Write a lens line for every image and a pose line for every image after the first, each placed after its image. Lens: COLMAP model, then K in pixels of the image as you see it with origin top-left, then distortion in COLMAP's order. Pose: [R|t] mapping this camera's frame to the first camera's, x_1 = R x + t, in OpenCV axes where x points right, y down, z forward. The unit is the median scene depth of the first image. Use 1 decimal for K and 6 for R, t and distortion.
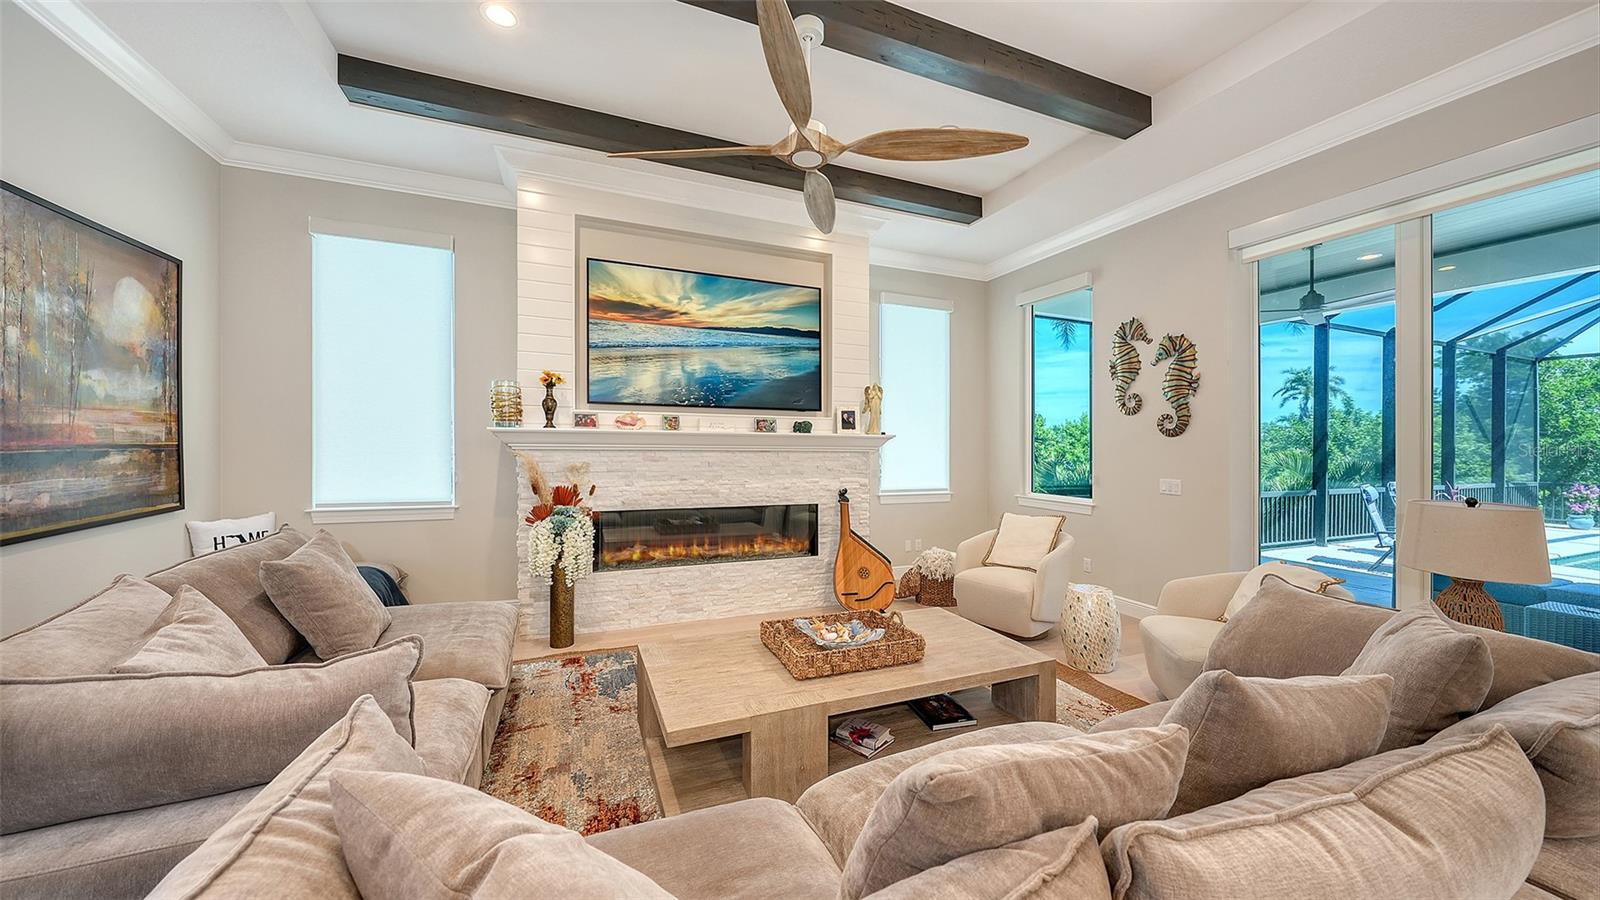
lens RADIAL K [[554.4, 0, 802.7], [0, 554.4, 454.2], [0, 0, 1]] dist [-0.006733, 0.000086]
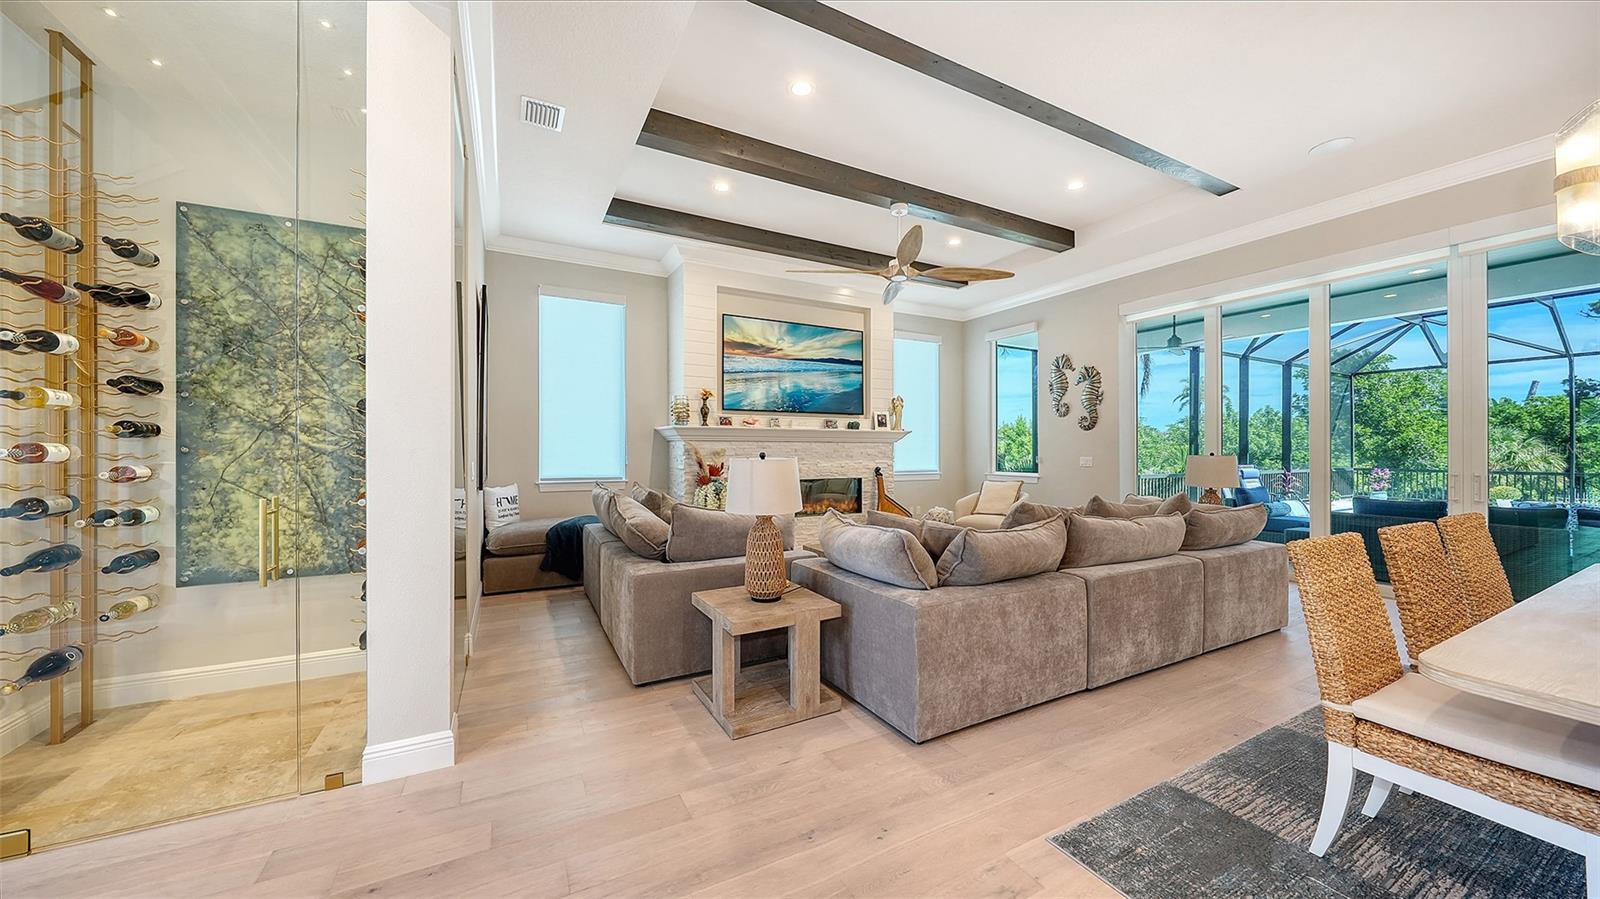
lens RADIAL K [[554.4, 0, 801.0], [0, 554.4, 464.9], [0, 0, 1]] dist [-0.006733, 0.000086]
pose [[0.994856, -0.010958, 0.100707, -0.316117], [0.009785, 0.999879, 0.012130, 0.040563], [-0.100827, -0.011082, 0.994842, -0.506372]]
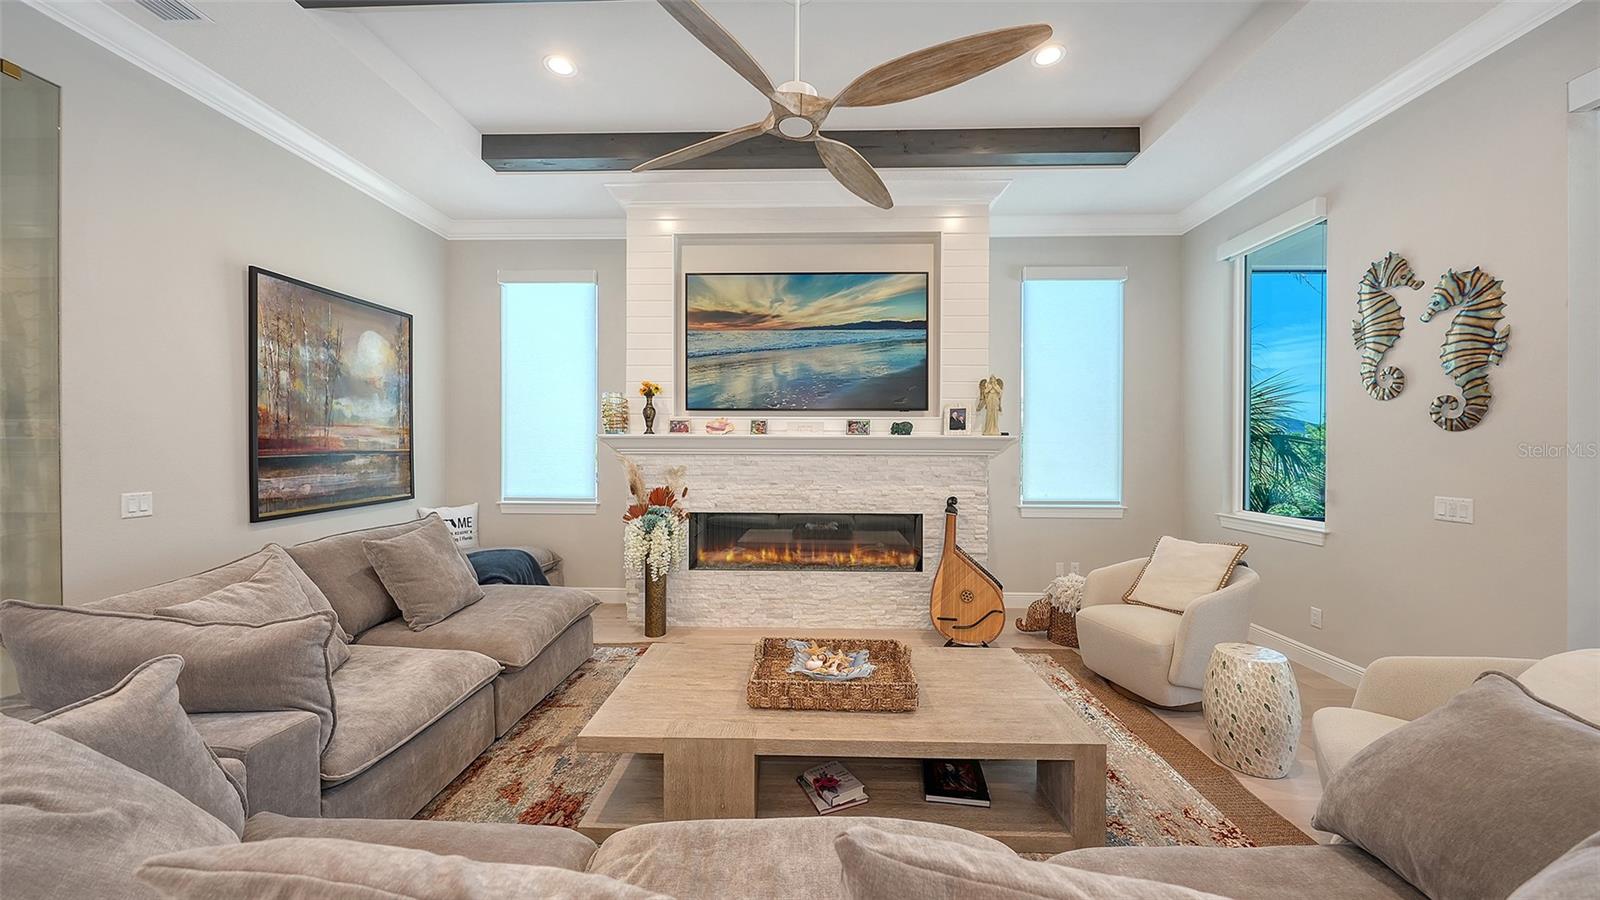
lens RADIAL K [[554.4, 0, 800.4], [0, 554.4, 460.1], [0, 0, 1]] dist [-0.006733, 0.000086]
pose [[0.912945, 0.001170, -0.408082, 0.235212], [-0.000996, 0.999999, 0.000640, 0.002590], [0.408082, -0.000178, 0.912945, 0.114484]]
